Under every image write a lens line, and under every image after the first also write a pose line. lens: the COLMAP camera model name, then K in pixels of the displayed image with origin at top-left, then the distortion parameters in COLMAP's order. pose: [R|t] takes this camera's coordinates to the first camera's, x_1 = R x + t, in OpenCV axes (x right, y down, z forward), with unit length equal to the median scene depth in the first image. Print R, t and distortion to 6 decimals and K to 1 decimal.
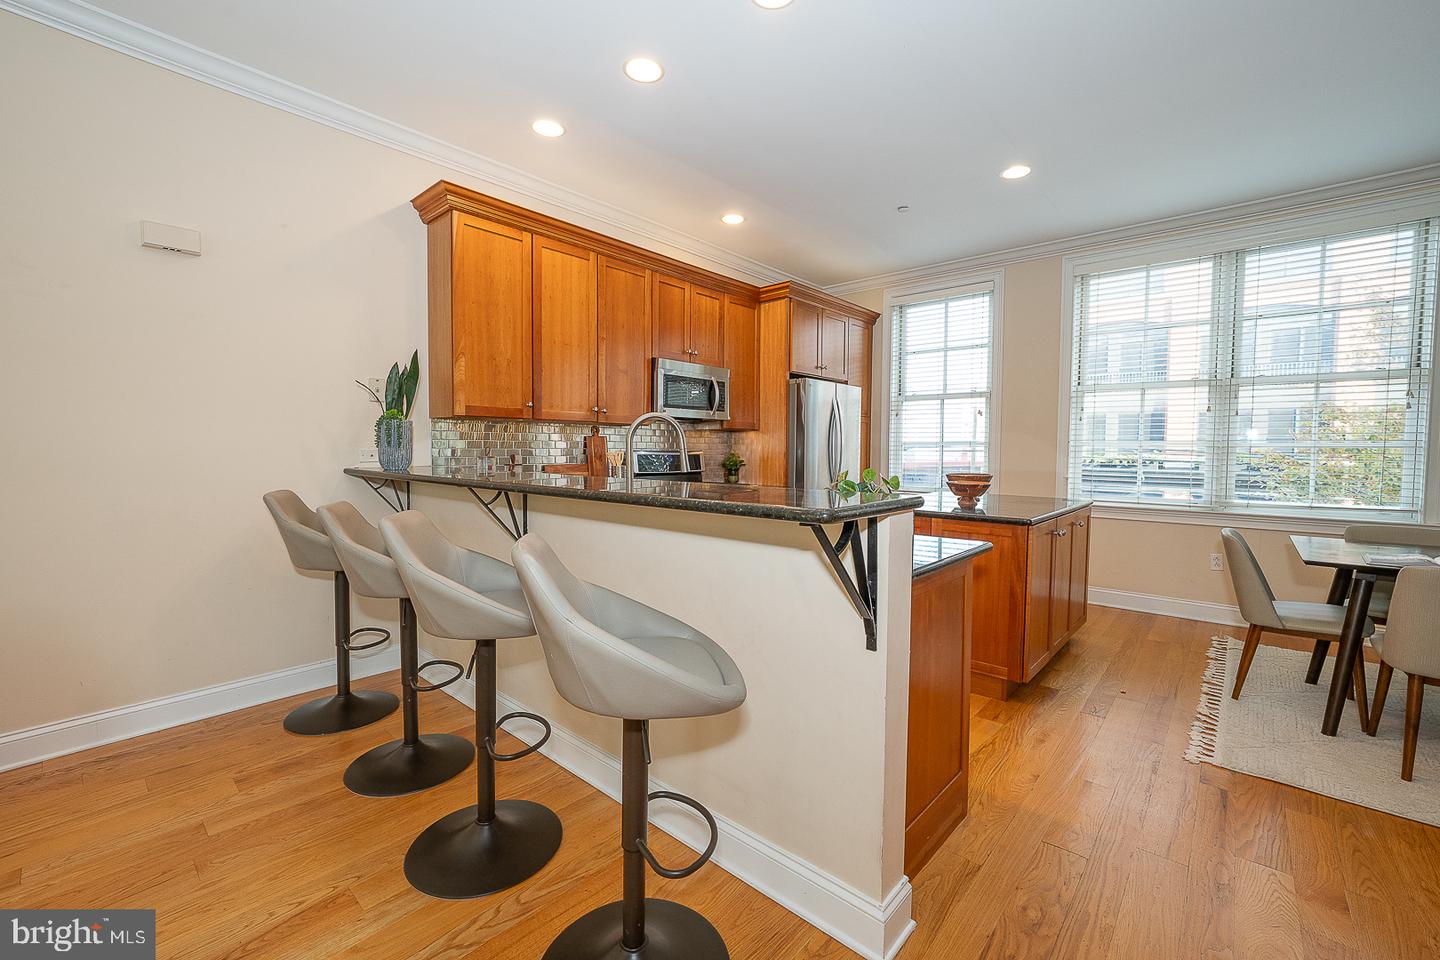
lens RADIAL K [[595.6, 0, 721.7], [0, 595.6, 473.4], [0, 0, 1]] dist [-0.000410, 0.000107]
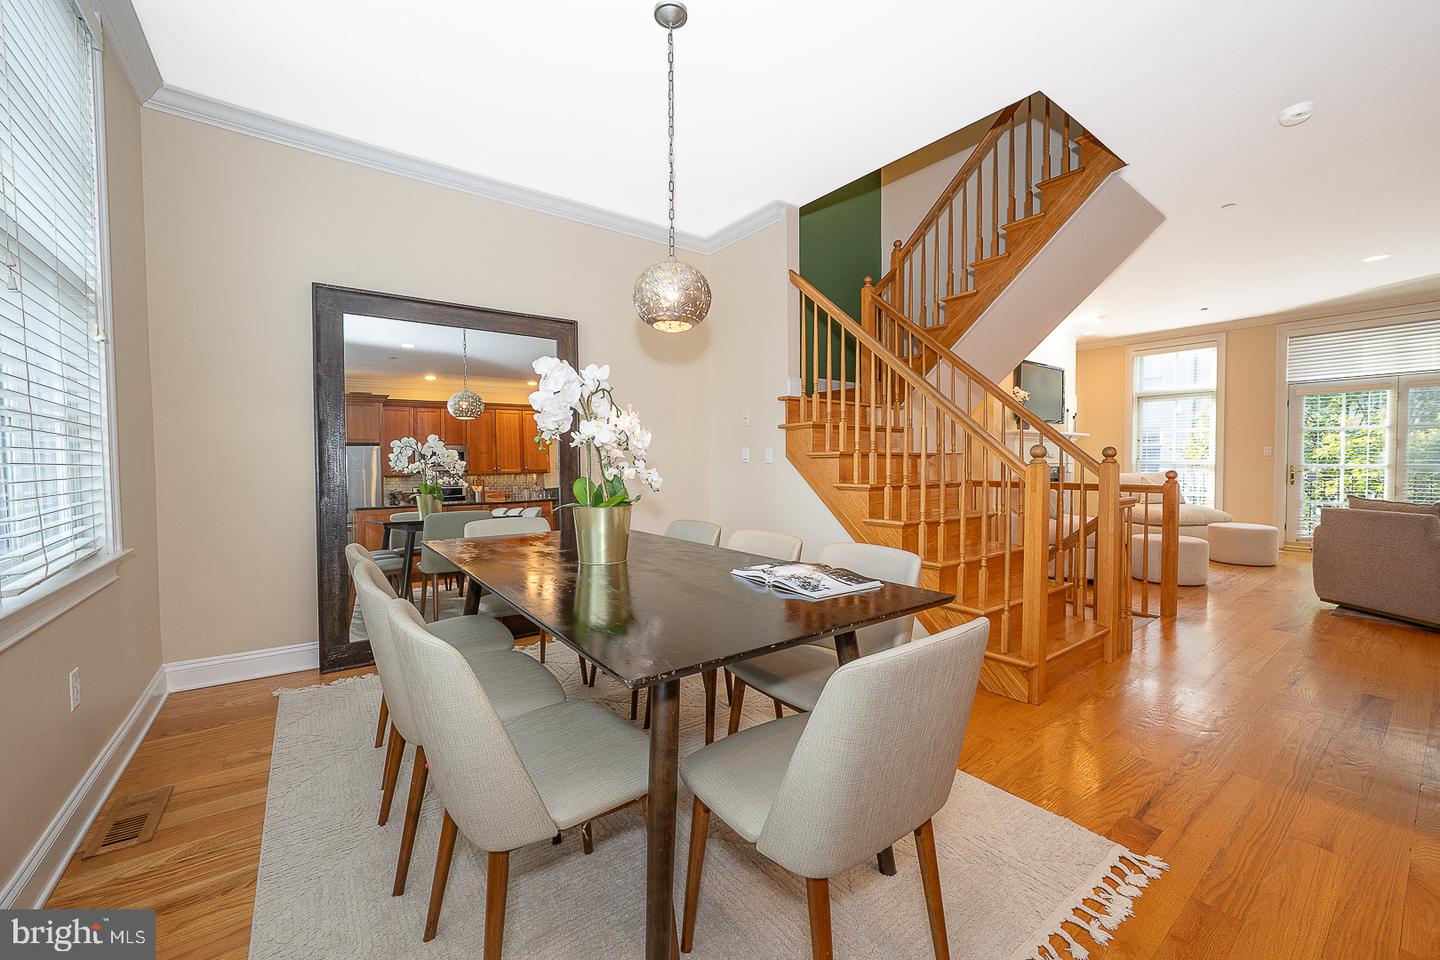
lens RADIAL K [[557.2, 0, 724.4], [0, 557.2, 475.7], [0, 0, 1]] dist [-0.001911, -0.000022]
pose [[-0.977446, -0.009515, 0.210973, 0.746323], [0.006121, 0.997289, 0.073336, -0.017872], [-0.211099, 0.072973, -0.974737, 1.109199]]
